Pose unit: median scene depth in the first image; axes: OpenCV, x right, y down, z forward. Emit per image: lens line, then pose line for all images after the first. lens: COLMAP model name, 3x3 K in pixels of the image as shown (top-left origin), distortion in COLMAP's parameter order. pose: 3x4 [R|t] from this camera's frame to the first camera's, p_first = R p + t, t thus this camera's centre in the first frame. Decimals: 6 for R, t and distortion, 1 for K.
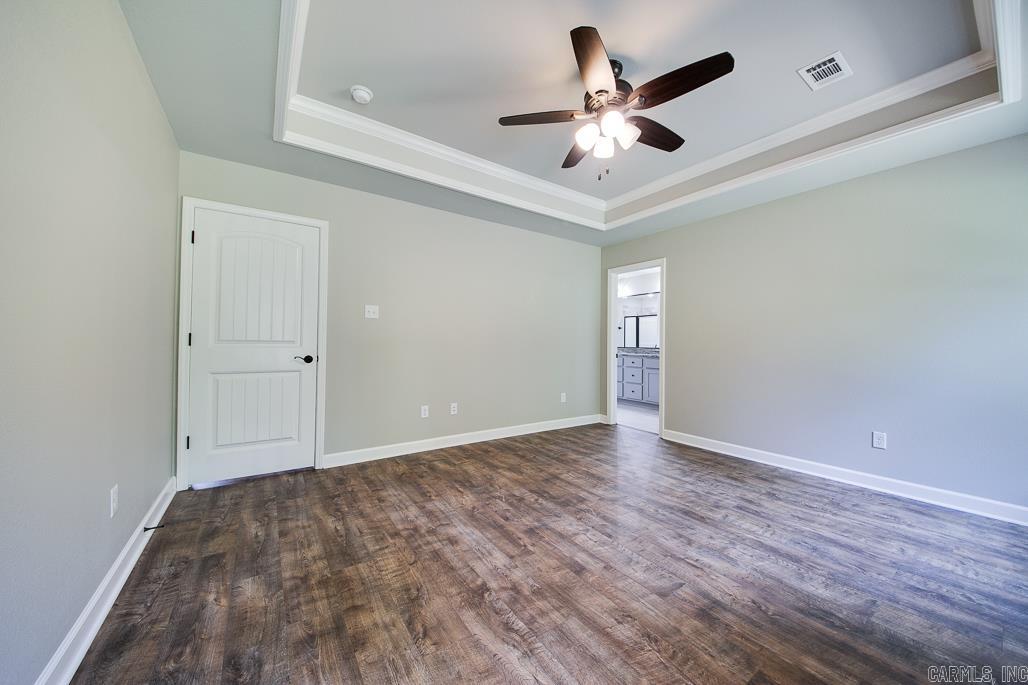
lens RADIAL K [[362.9, 0, 516.5], [0, 362.9, 337.5], [0, 0, 1]] dist [0.018234, -0.016643]
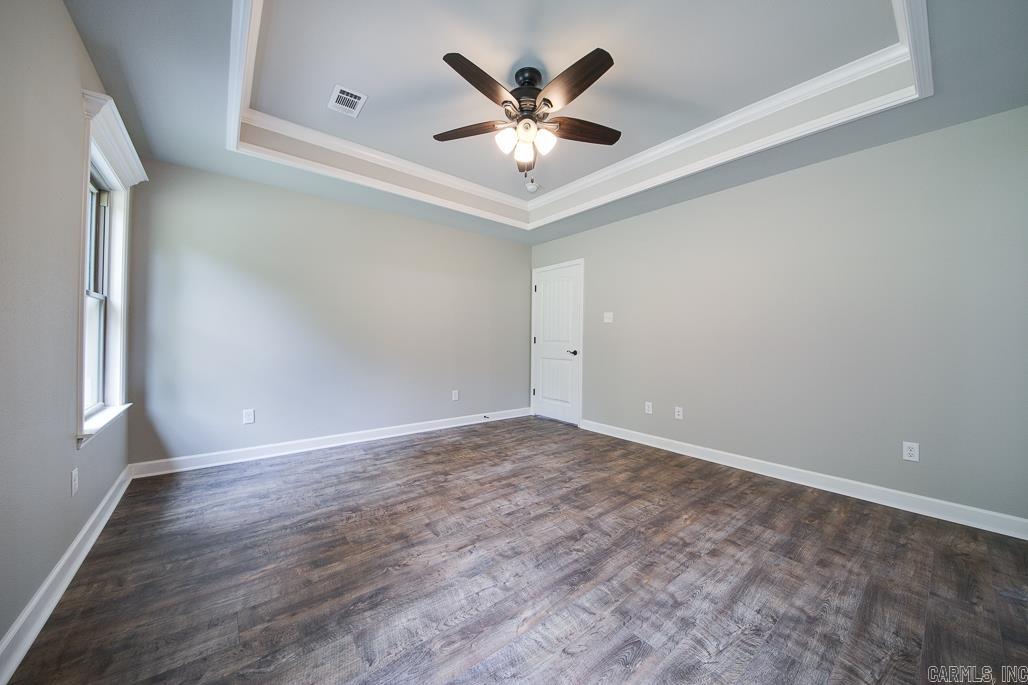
lens RADIAL K [[368.9, 0, 518.1], [0, 368.9, 338.5], [0, 0, 1]] dist [-0.016064, -0.000372]
pose [[0.076290, -0.014999, -0.996973, 1.233591], [-0.007778, 0.999847, -0.015637, 0.035824], [0.997055, 0.008947, 0.076161, 0.855222]]
